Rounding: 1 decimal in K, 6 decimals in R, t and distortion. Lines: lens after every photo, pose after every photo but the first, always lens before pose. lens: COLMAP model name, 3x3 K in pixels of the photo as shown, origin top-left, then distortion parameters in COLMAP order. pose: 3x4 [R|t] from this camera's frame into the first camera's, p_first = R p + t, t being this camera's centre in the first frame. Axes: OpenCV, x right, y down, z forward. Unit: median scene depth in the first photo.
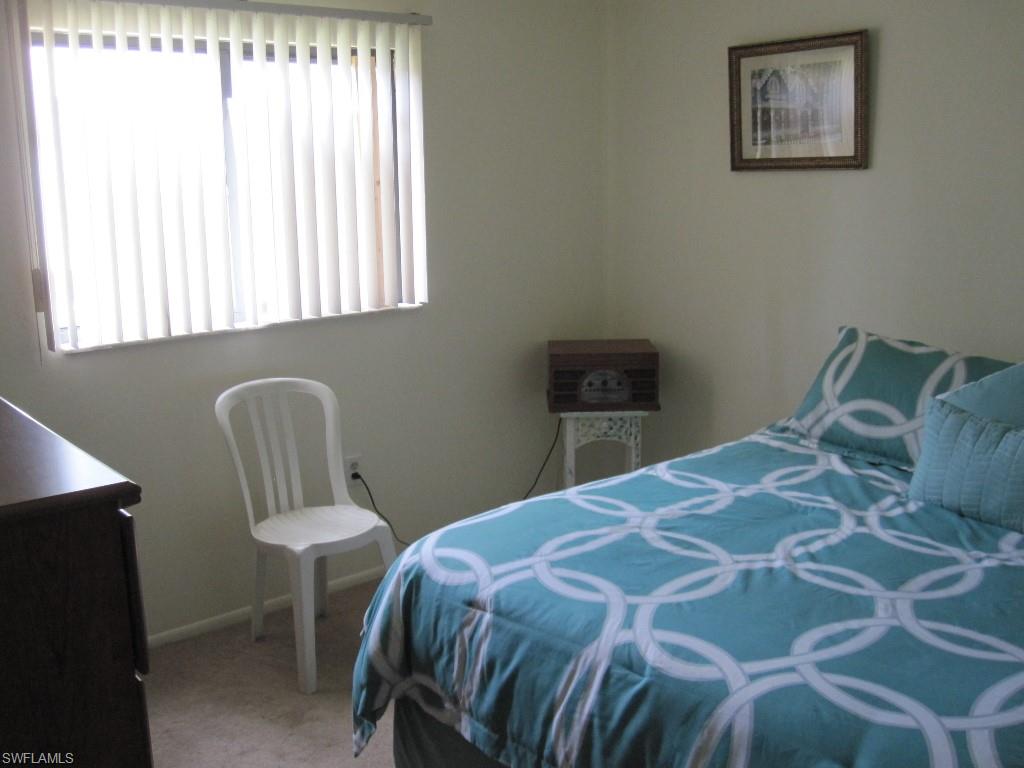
lens RADIAL K [[1011.7, 0, 511.5], [0, 1011.7, 385.7], [0, 0, 1]] dist [0.002830, 0.000000]
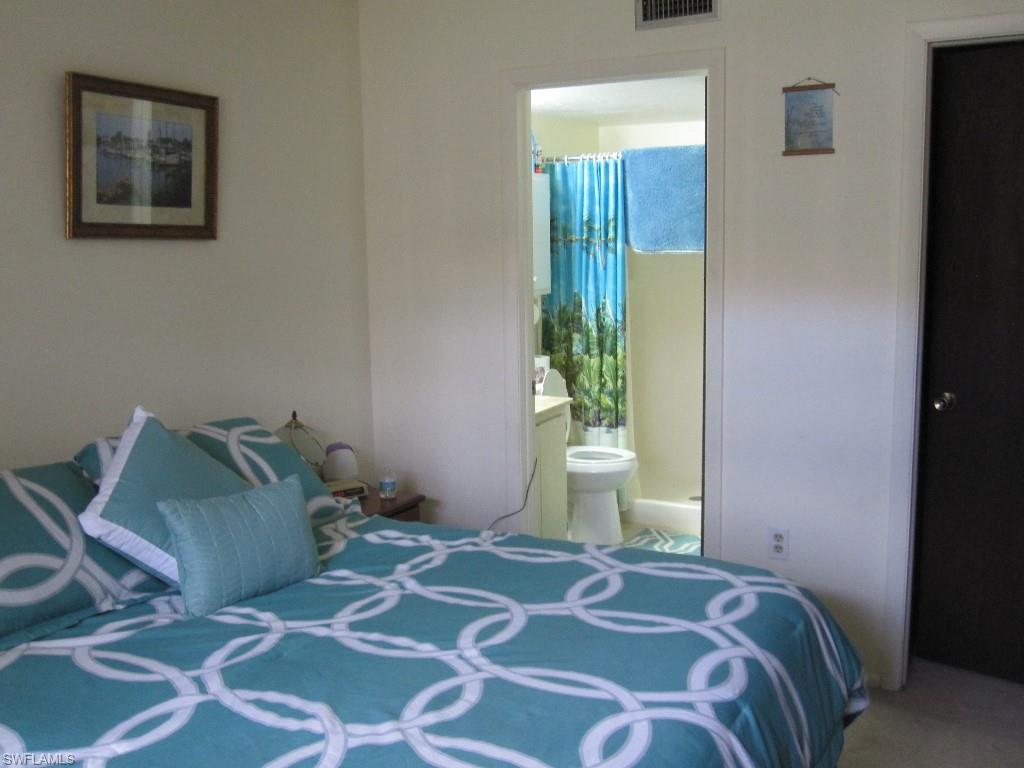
lens RADIAL K [[1011.7, 0, 510.9], [0, 1011.7, 381.7], [0, 0, 1]] dist [0.002830, 0.000000]
pose [[-0.351977, -0.118296, 0.928503, -0.580853], [0.204722, 0.958234, 0.199690, -0.240828], [-0.913346, 0.260371, -0.313059, 1.179365]]
